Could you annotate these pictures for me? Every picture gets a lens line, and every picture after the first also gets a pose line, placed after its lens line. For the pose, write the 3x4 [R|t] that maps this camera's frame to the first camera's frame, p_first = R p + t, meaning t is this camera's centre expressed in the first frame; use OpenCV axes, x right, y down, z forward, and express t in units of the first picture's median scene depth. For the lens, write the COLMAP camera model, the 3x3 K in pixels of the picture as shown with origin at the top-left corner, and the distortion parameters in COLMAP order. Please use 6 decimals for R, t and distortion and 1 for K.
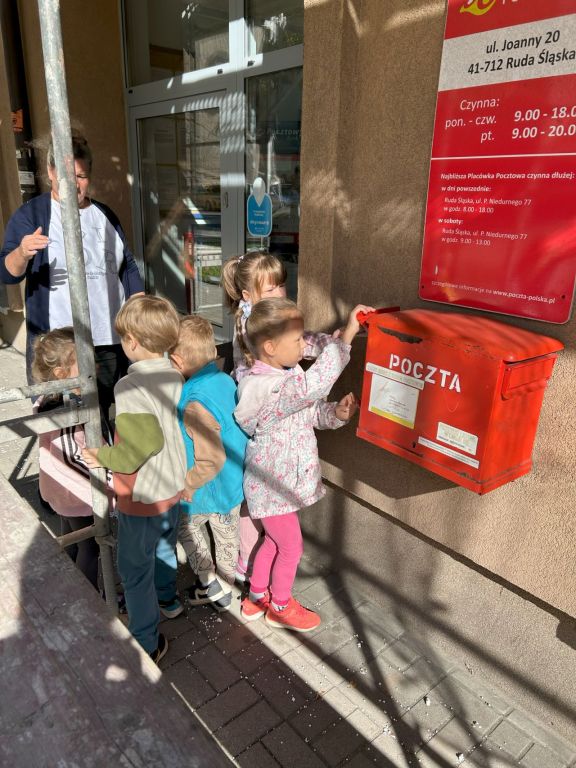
lens RADIAL K [[568.5, 0, 283.6], [0, 568.5, 385.3], [0, 0, 1]] dist [0.011469, -0.037704]
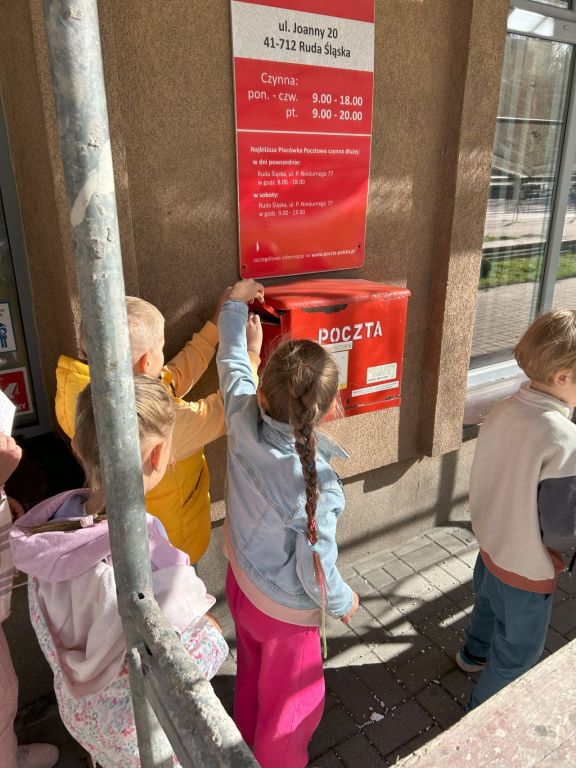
lens RADIAL K [[568.5, 0, 286.8], [0, 568.5, 384.5], [0, 0, 1]] dist [0.011469, -0.037704]
pose [[0.133220, -0.360724, 0.923109, -0.820547], [0.321906, 0.896661, 0.303932, -0.308333], [-0.937352, 0.256665, 0.235572, 0.889648]]
